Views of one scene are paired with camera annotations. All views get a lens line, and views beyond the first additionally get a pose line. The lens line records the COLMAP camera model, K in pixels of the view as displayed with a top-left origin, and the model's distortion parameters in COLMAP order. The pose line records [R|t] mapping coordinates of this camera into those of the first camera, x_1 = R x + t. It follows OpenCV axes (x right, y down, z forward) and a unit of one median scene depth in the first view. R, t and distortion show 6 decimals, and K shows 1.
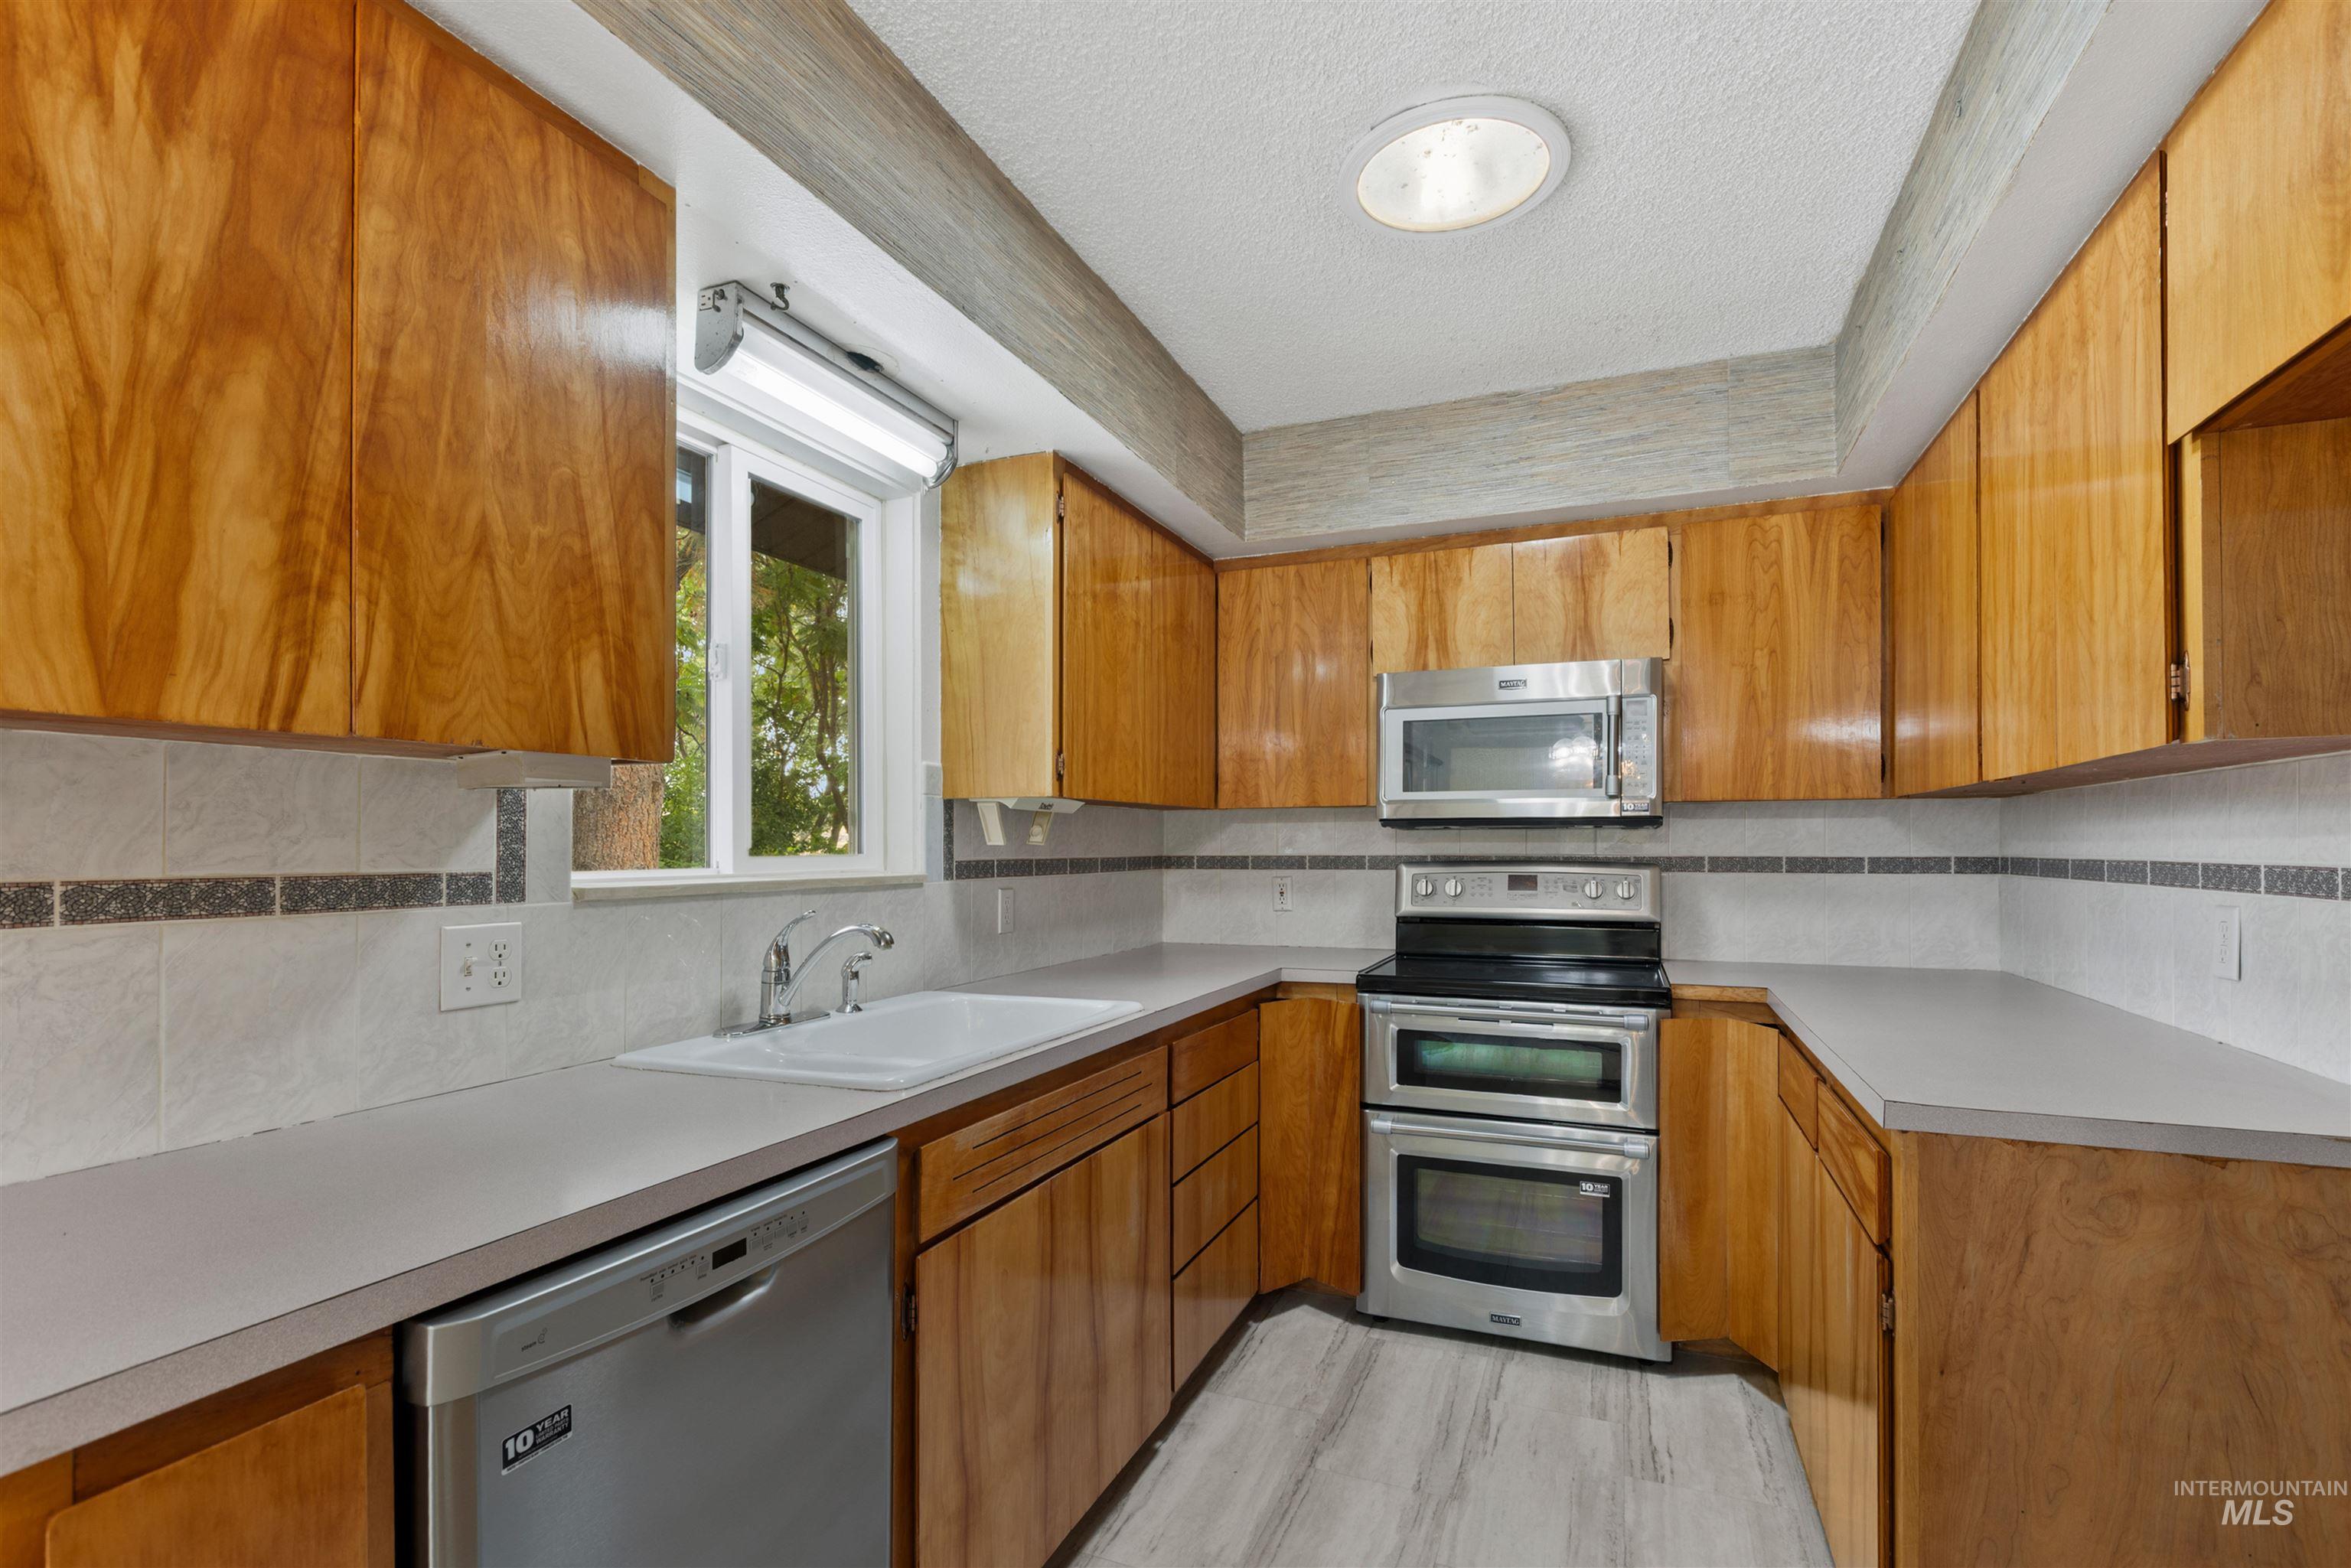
lens RADIAL K [[1087.4, 0, 1198.1], [0, 1087.4, 843.5], [0, 0, 1]] dist [0.001423, 0.000180]
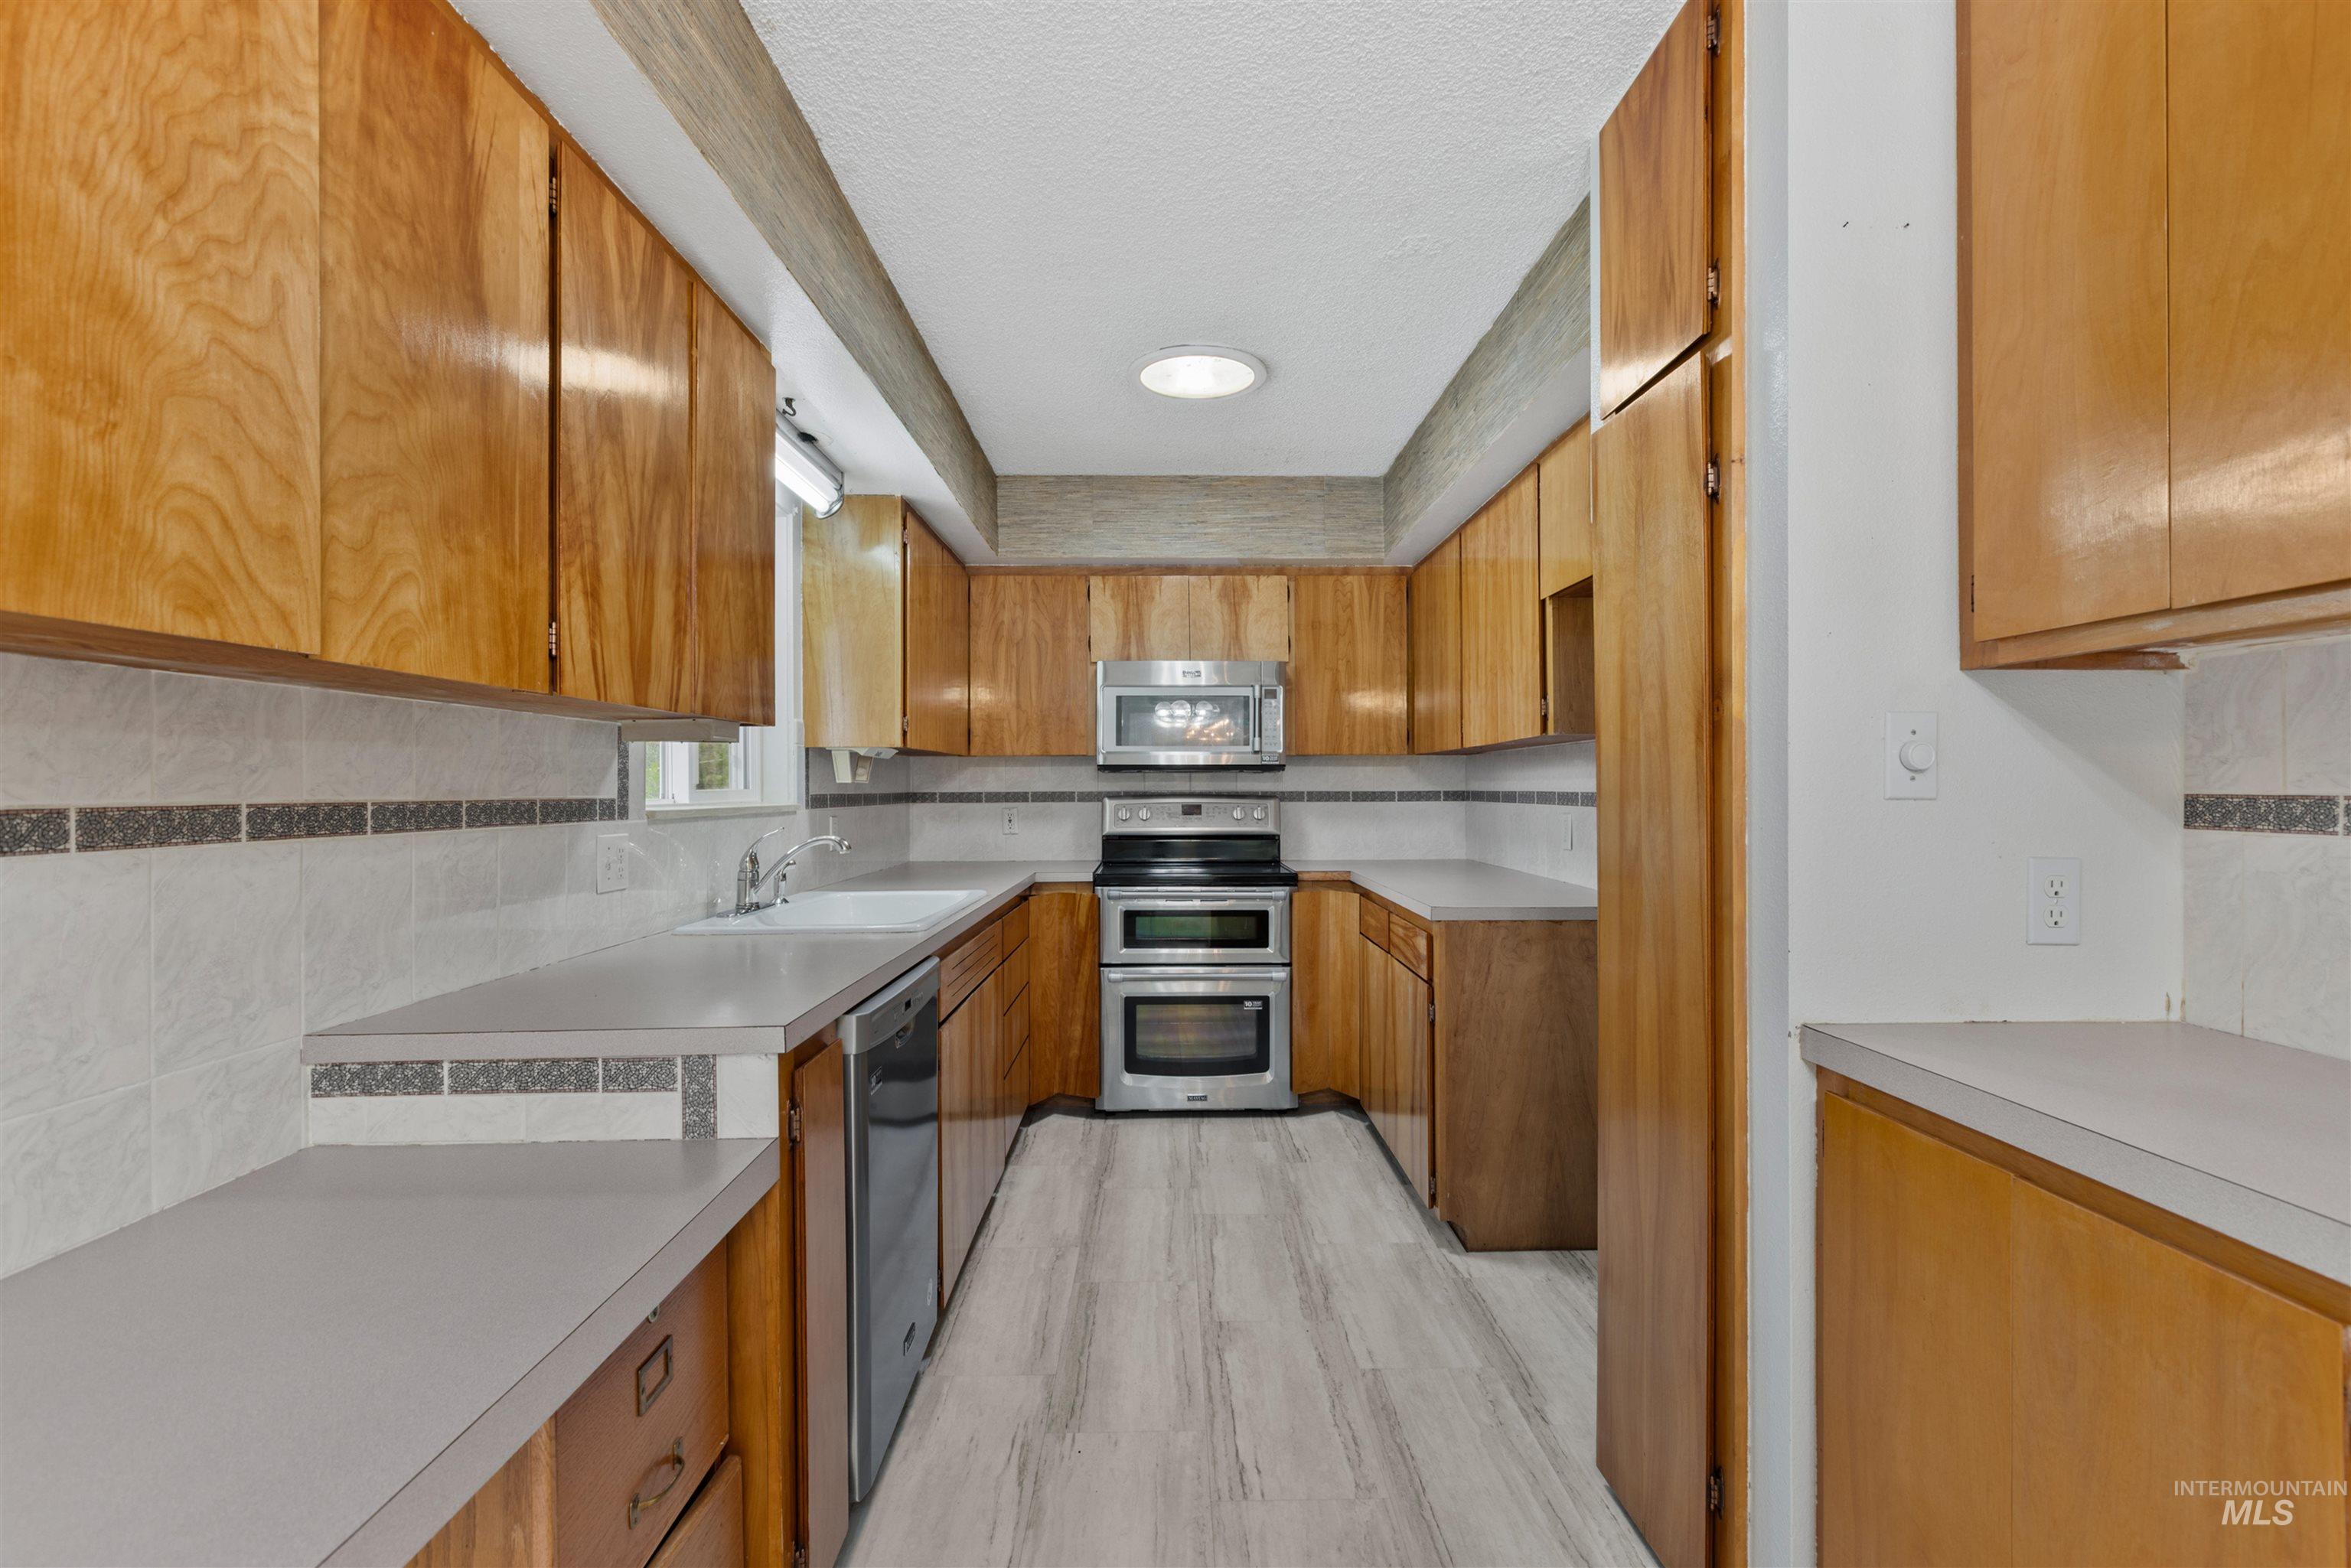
lens RADIAL K [[1064.6, 0, 1179.8], [0, 1064.6, 782.2], [0, 0, 1]] dist [0.000243, -0.000136]
pose [[0.925037, 0.001288, 0.379875, -0.299163], [0.000420, 0.999990, -0.004413, 0.006775], [-0.379877, 0.004242, 0.925027, -0.354358]]
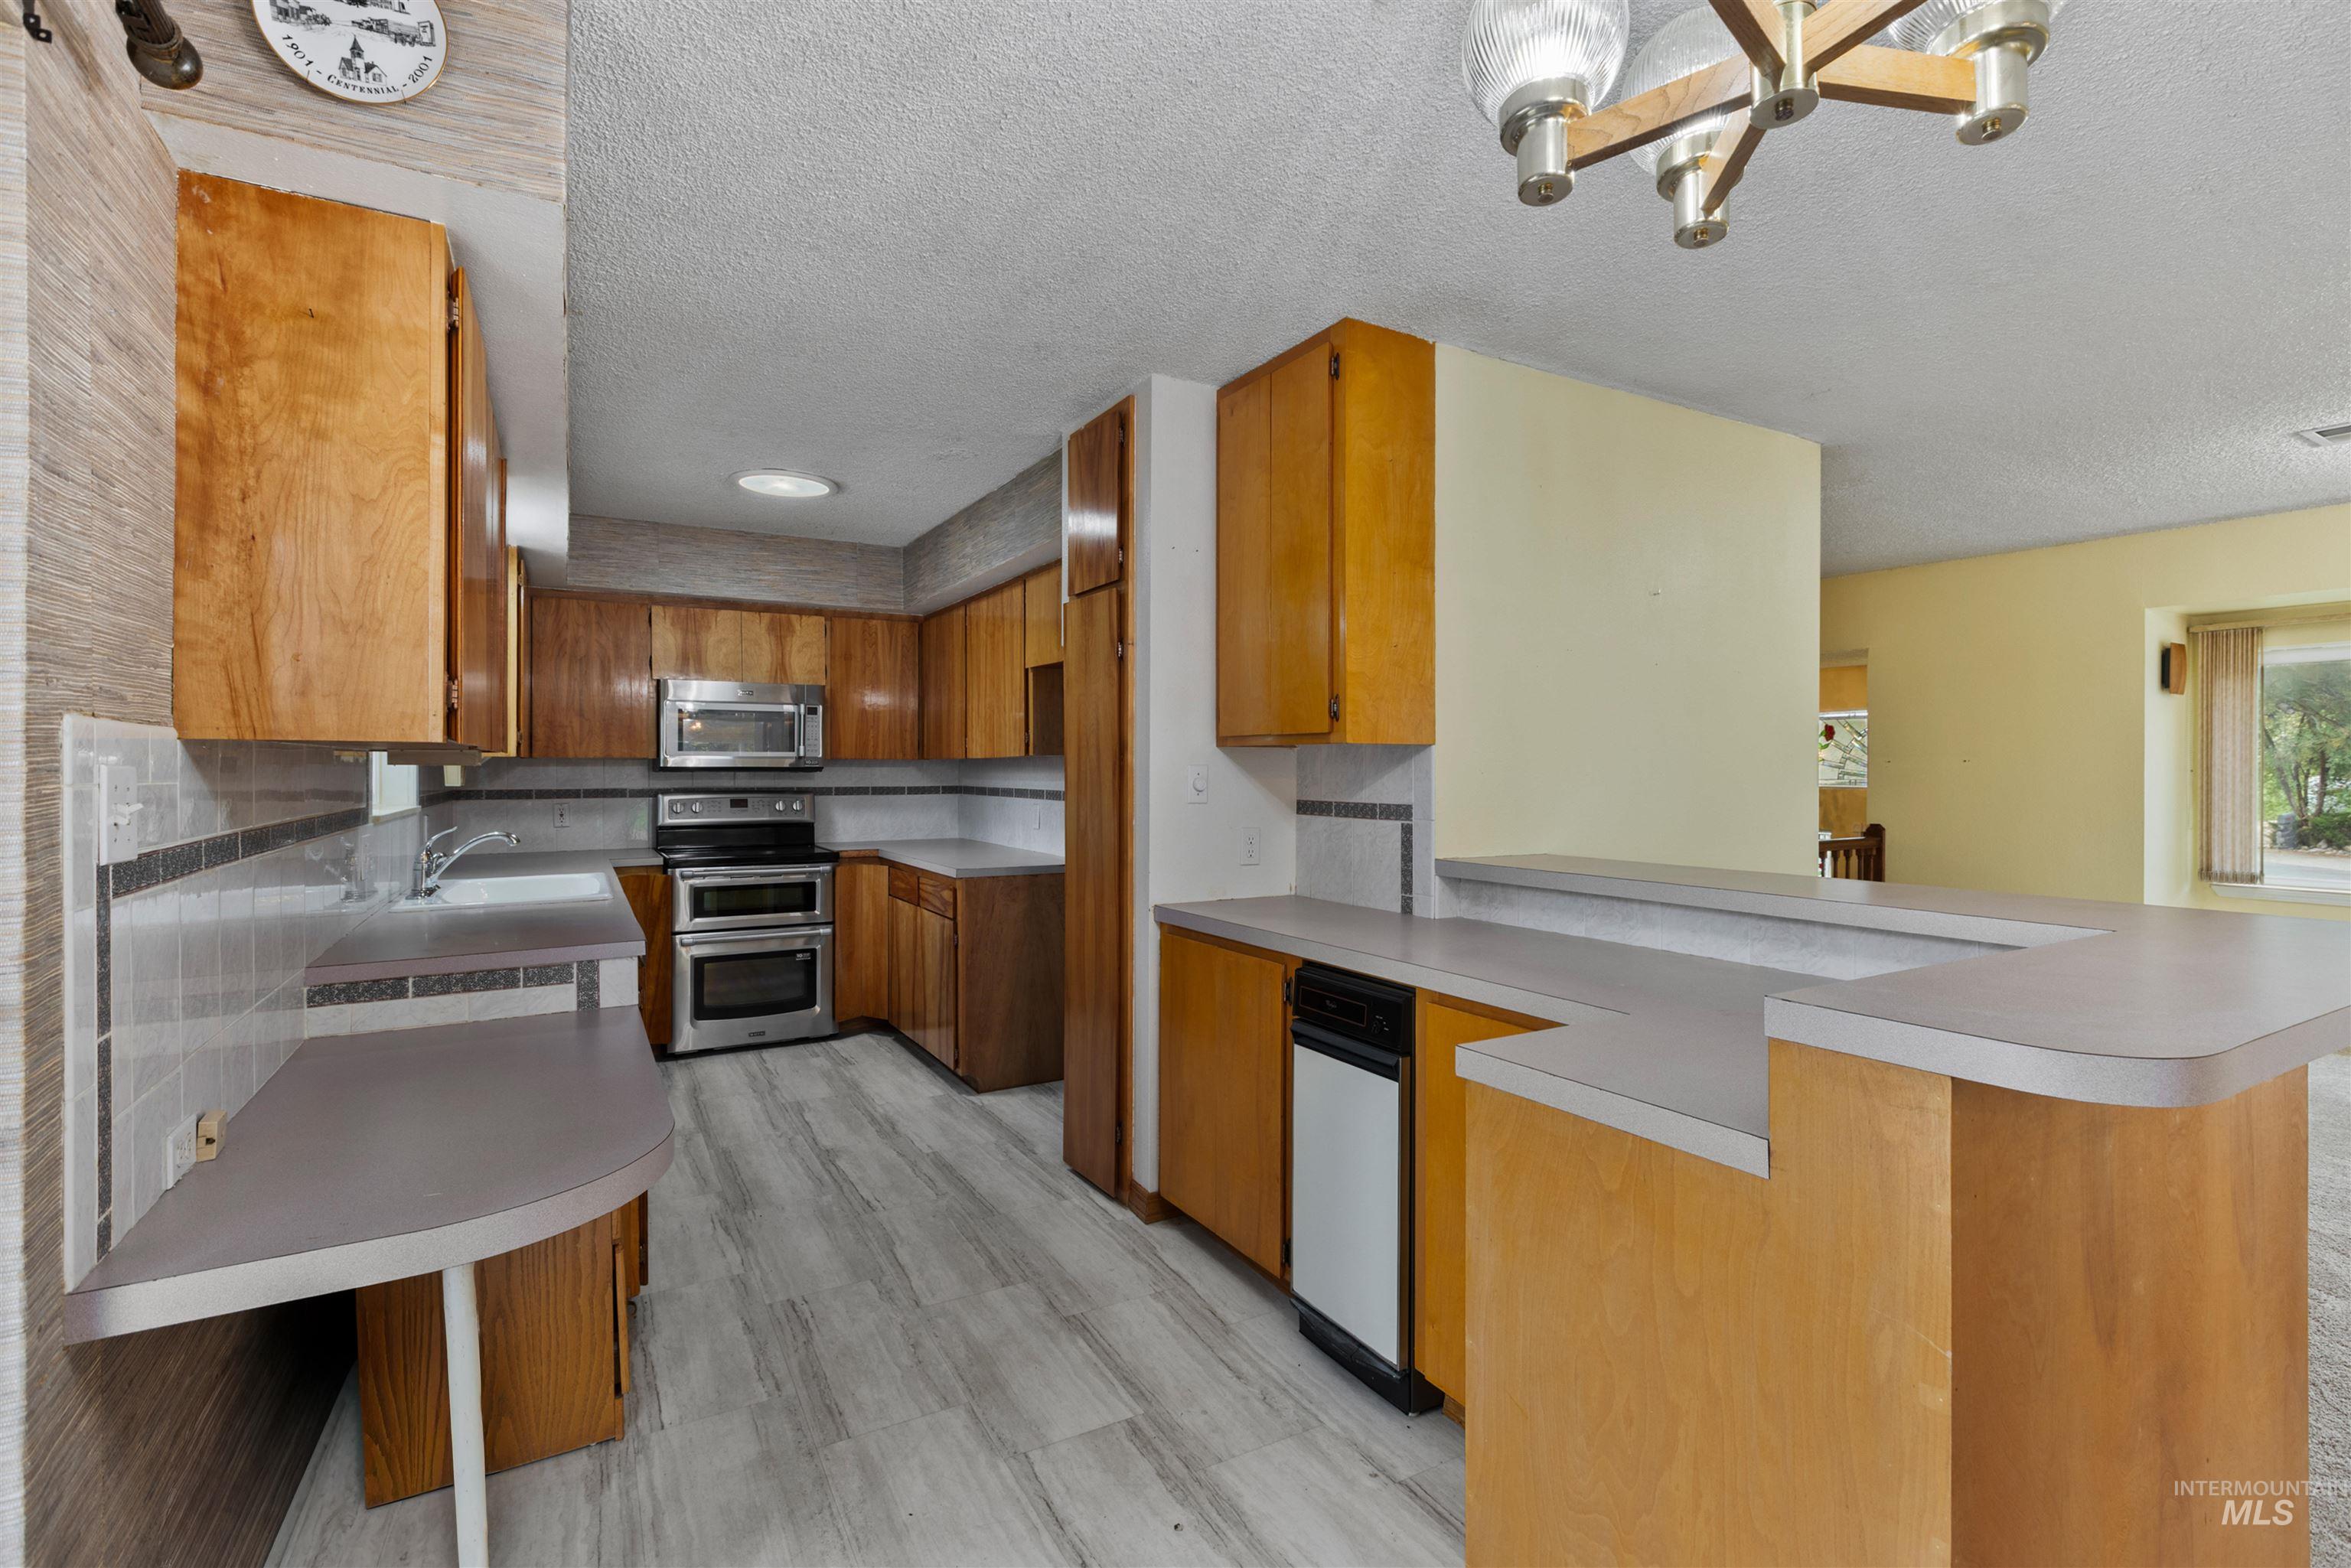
lens RADIAL K [[1093.9, 0, 1165.3], [0, 1093.9, 761.9], [0, 0, 1]] dist [-0.001900, -0.000085]
pose [[0.636497, 0.005494, 0.771259, -0.731179], [-0.002317, 0.999984, -0.005211, -0.026768], [-0.771275, 0.001530, 0.636500, -0.754489]]
